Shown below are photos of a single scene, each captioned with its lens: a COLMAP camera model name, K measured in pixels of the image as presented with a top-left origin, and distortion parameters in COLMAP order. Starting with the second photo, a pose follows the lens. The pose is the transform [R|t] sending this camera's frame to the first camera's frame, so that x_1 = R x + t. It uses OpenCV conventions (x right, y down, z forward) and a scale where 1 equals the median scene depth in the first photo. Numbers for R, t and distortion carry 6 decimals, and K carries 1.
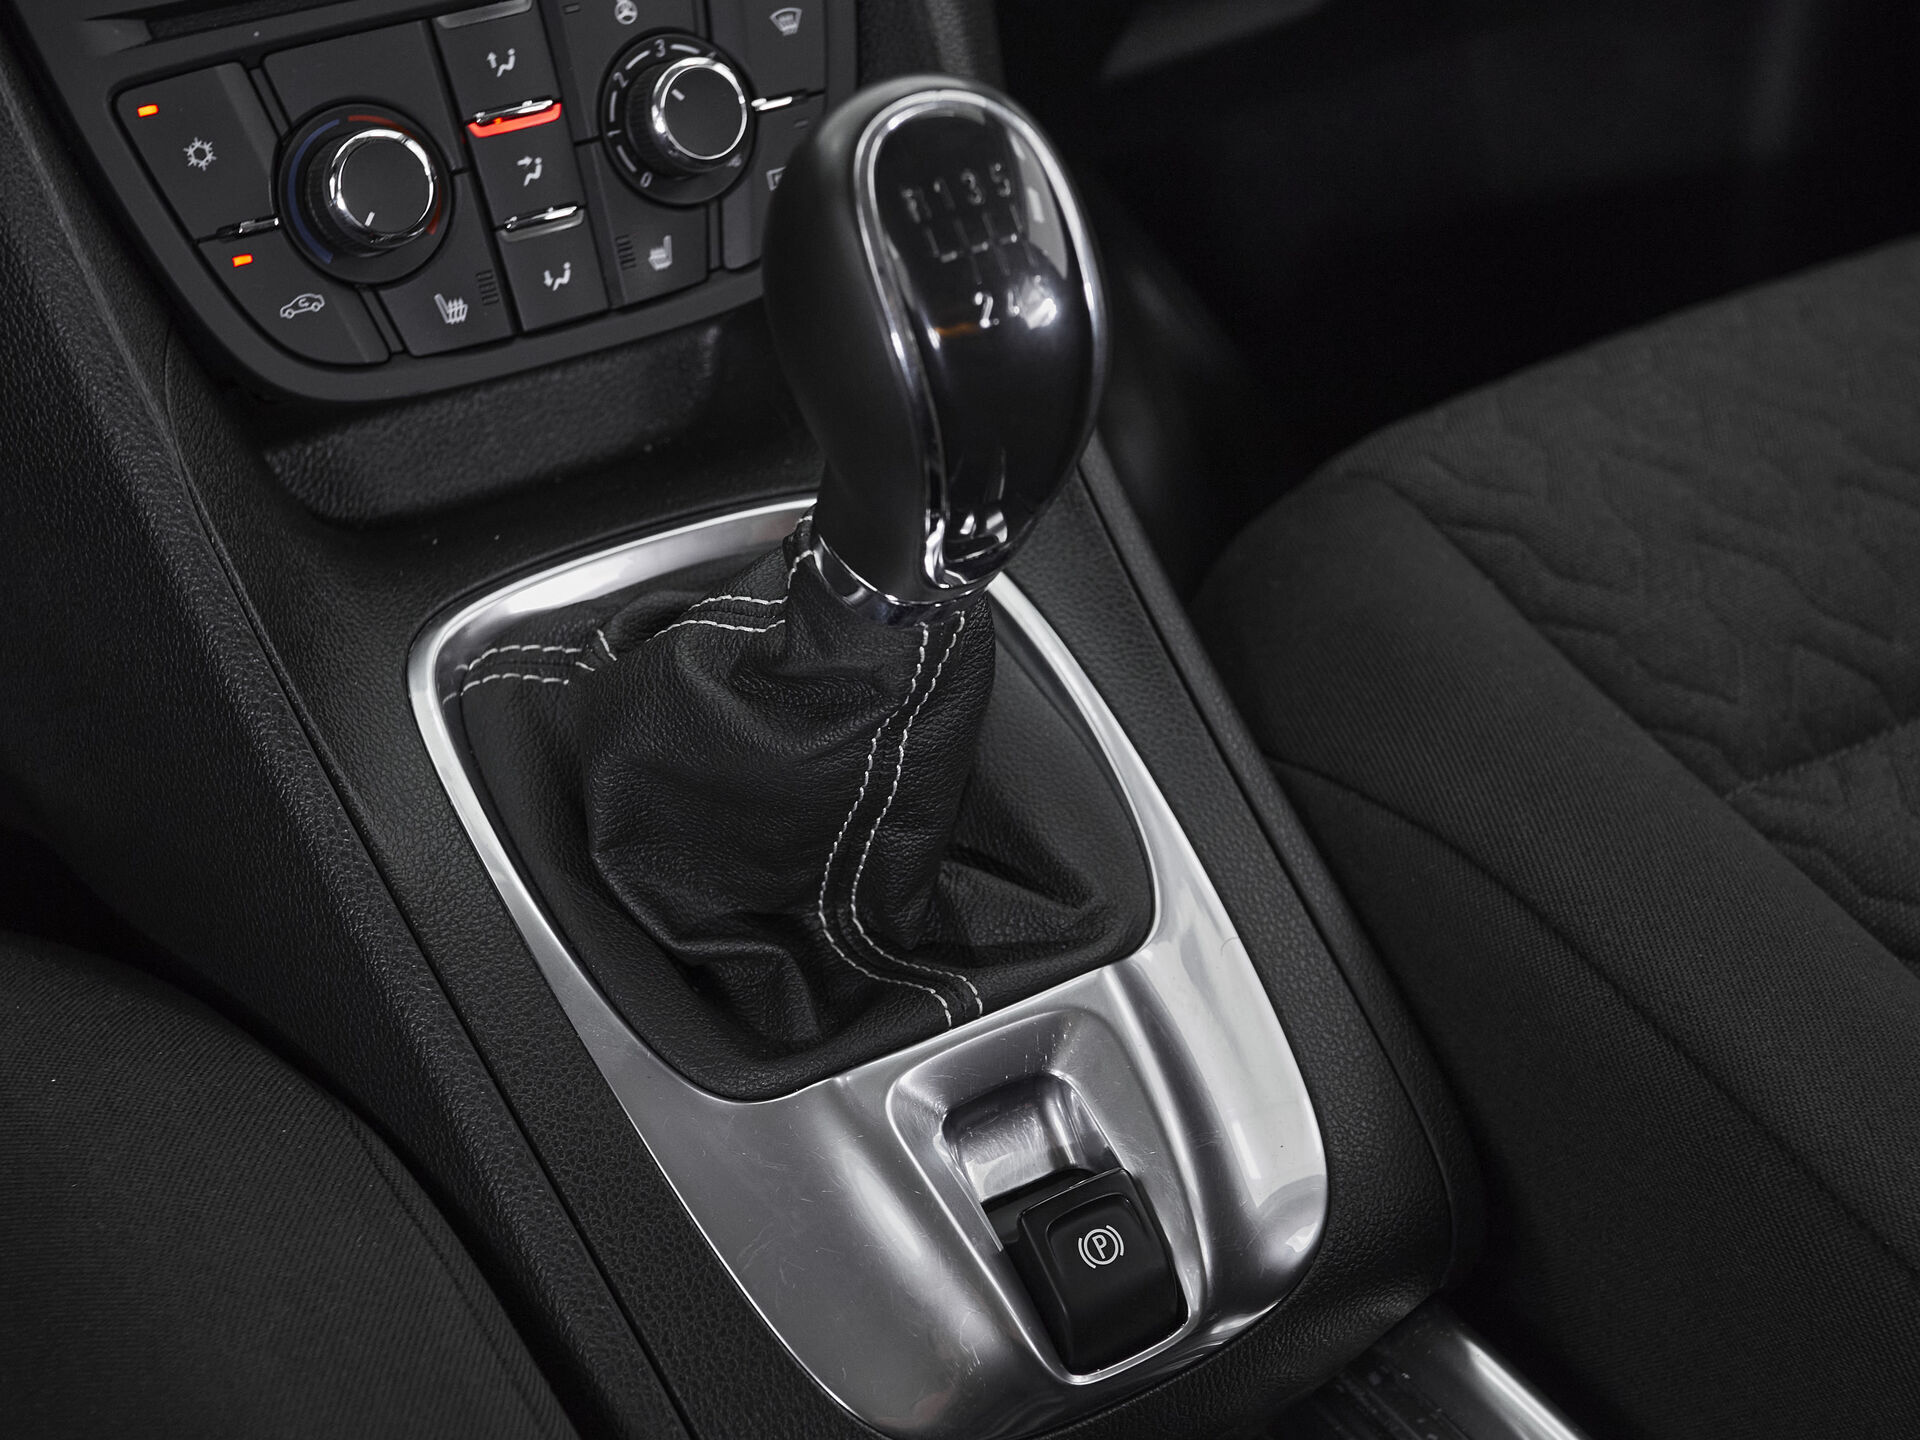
lens RADIAL K [[3259.1, 0, 960.5], [0, 3259.1, 732.8], [0, 0, 1]] dist [0.069950, 0.000000]
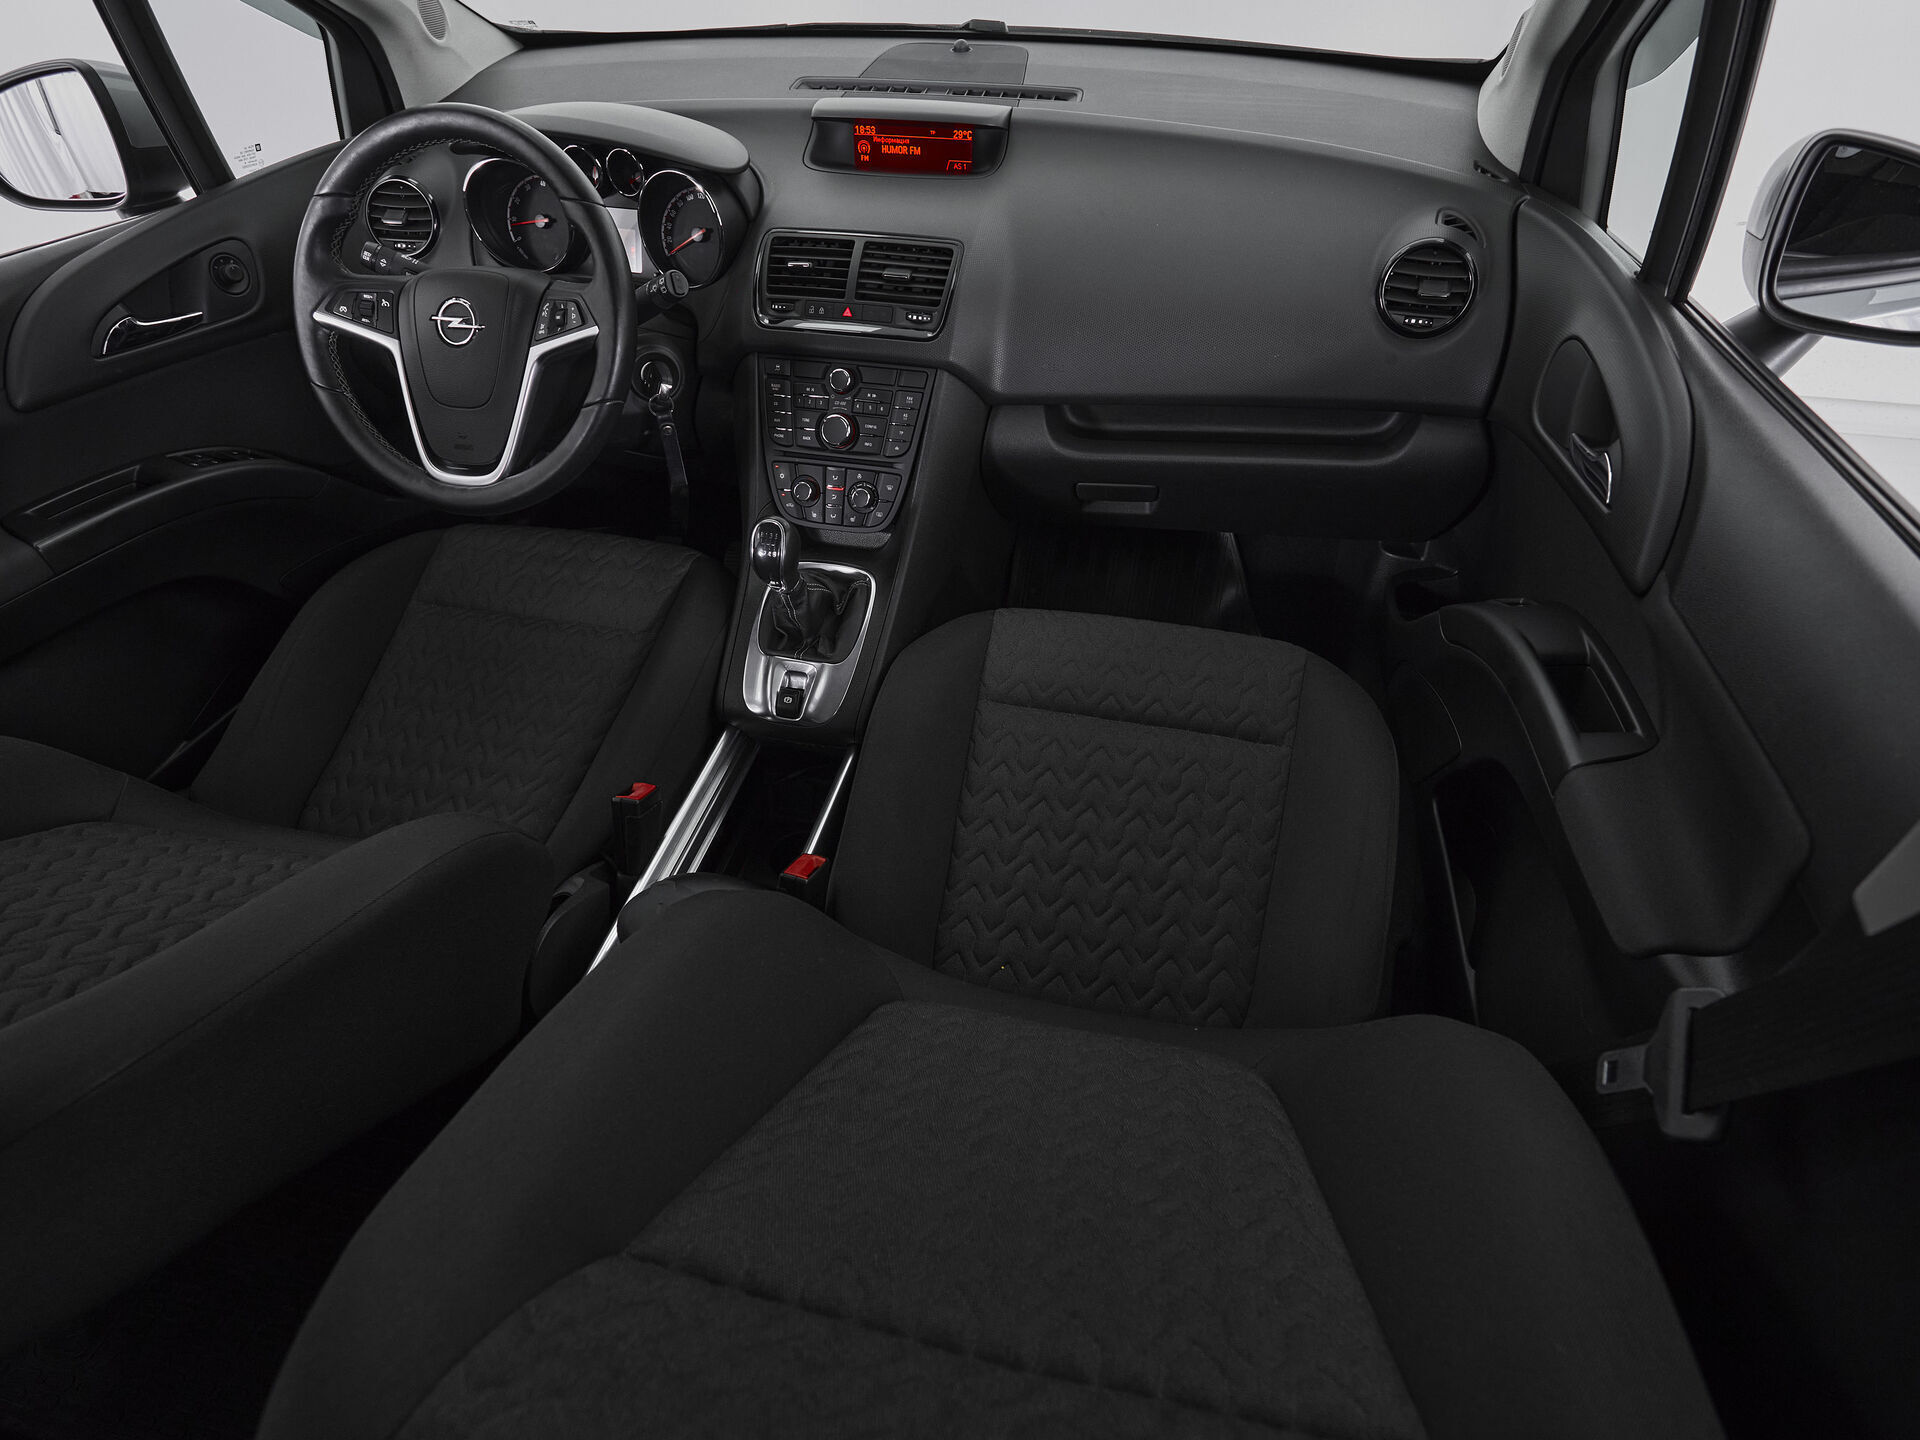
lens RADIAL K [[1046.9, 0, 954.3], [0, 1046.9, 715.8], [0, 0, 1]] dist [0.000899, -0.003535]
pose [[0.701372, 0.483719, -0.523539, 1.202604], [-0.379112, 0.875136, 0.300685, -0.485701], [0.603615, -0.012412, 0.797179, -0.347156]]
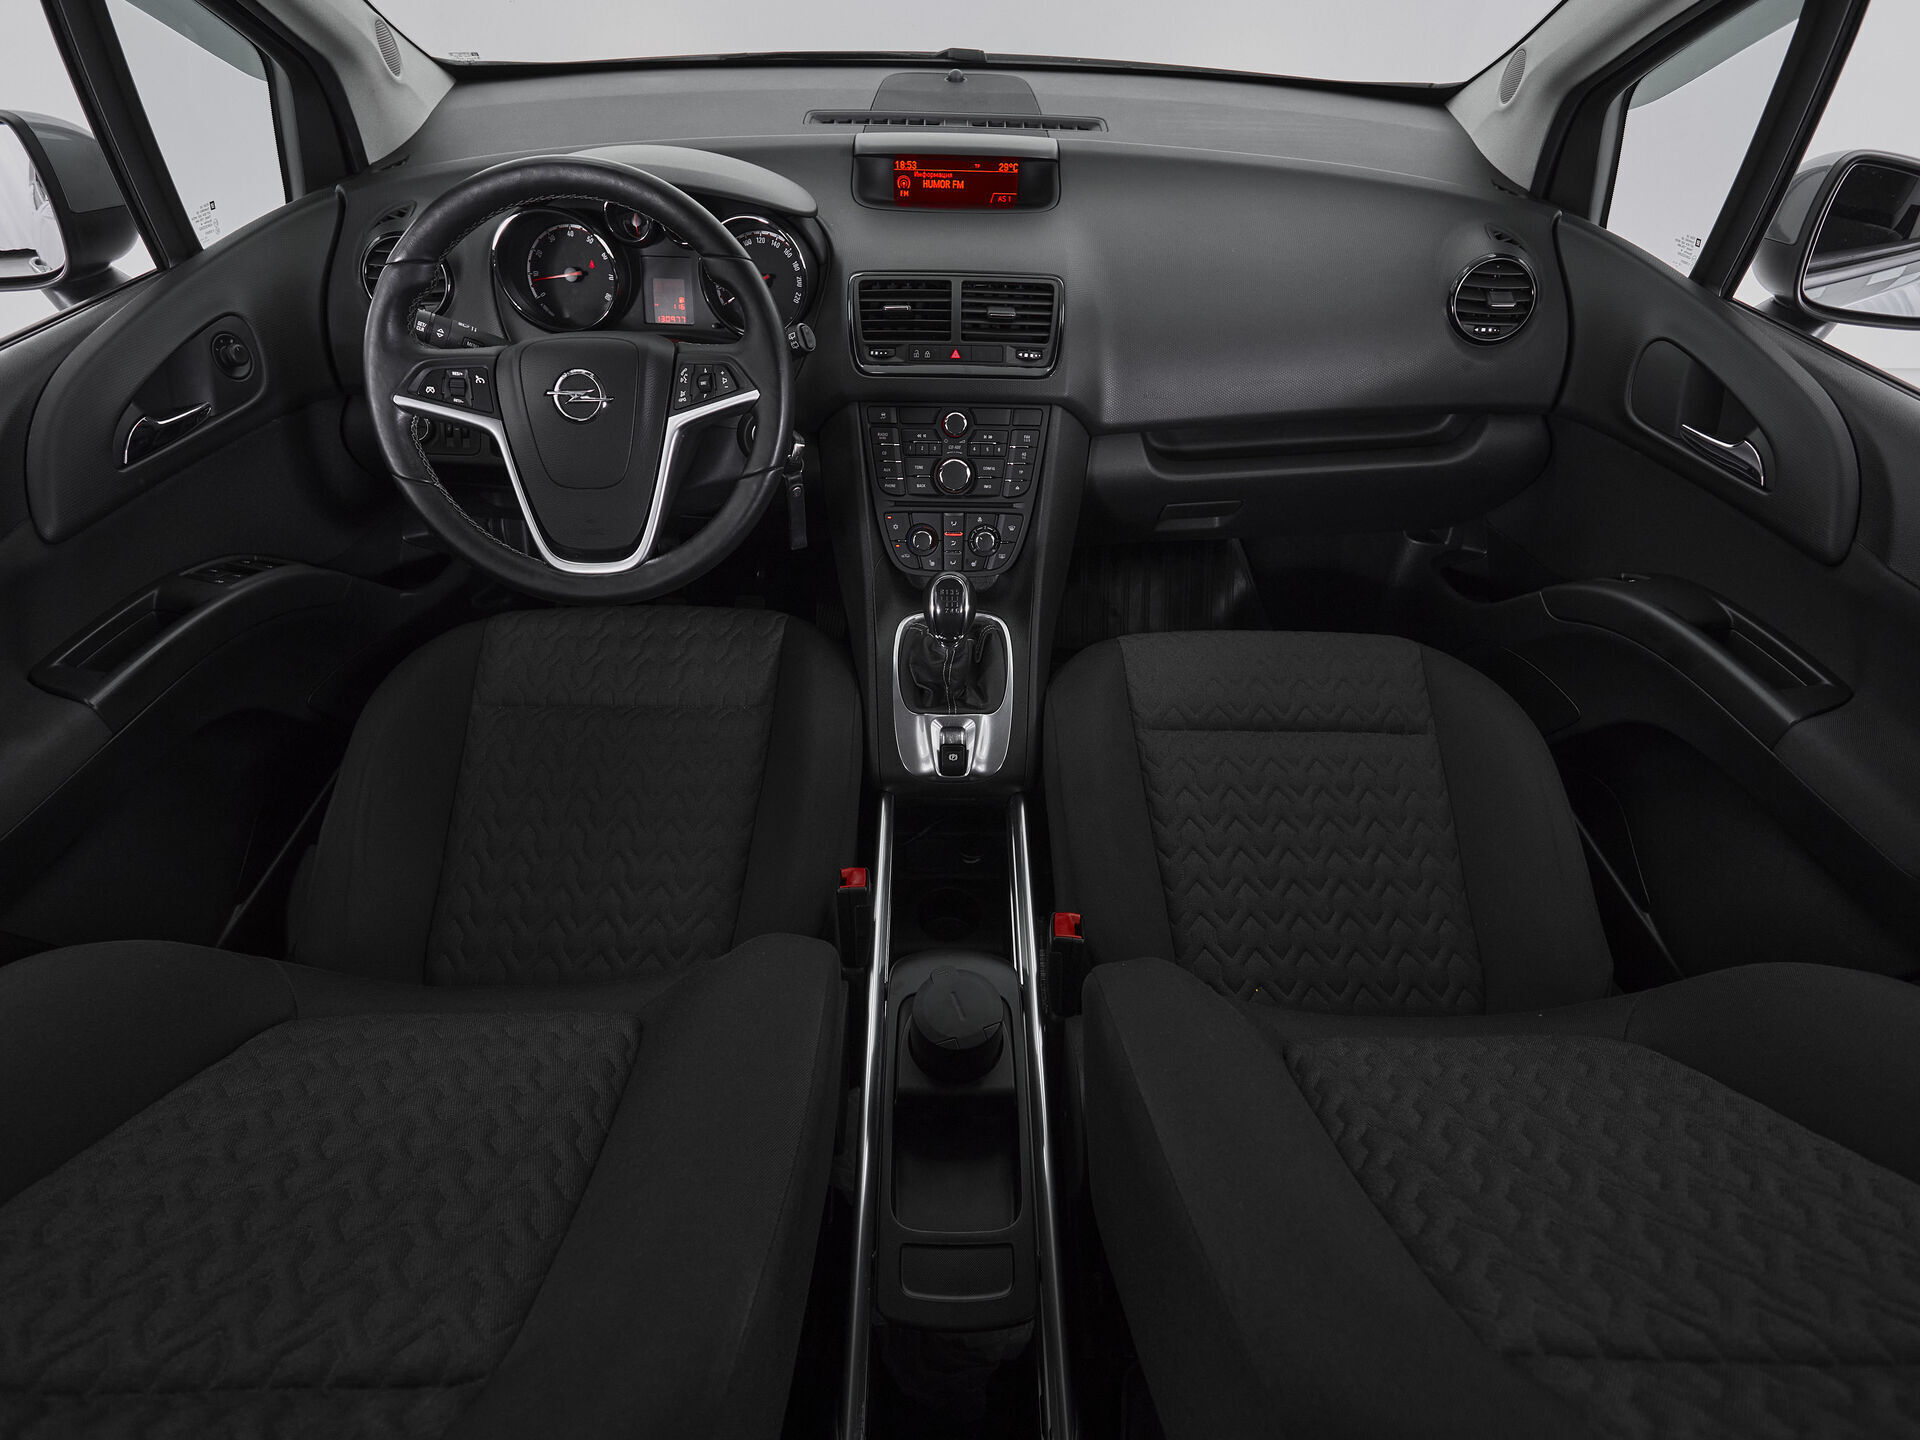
lens RADIAL K [[1046.9, 0, 955.5], [0, 1046.9, 716.3], [0, 0, 1]] dist [0.000899, -0.003535]
pose [[0.851261, 0.374549, -0.367515, 0.659893], [-0.309223, 0.923905, 0.225347, -0.314566], [0.423952, -0.078185, 0.902304, -0.649357]]
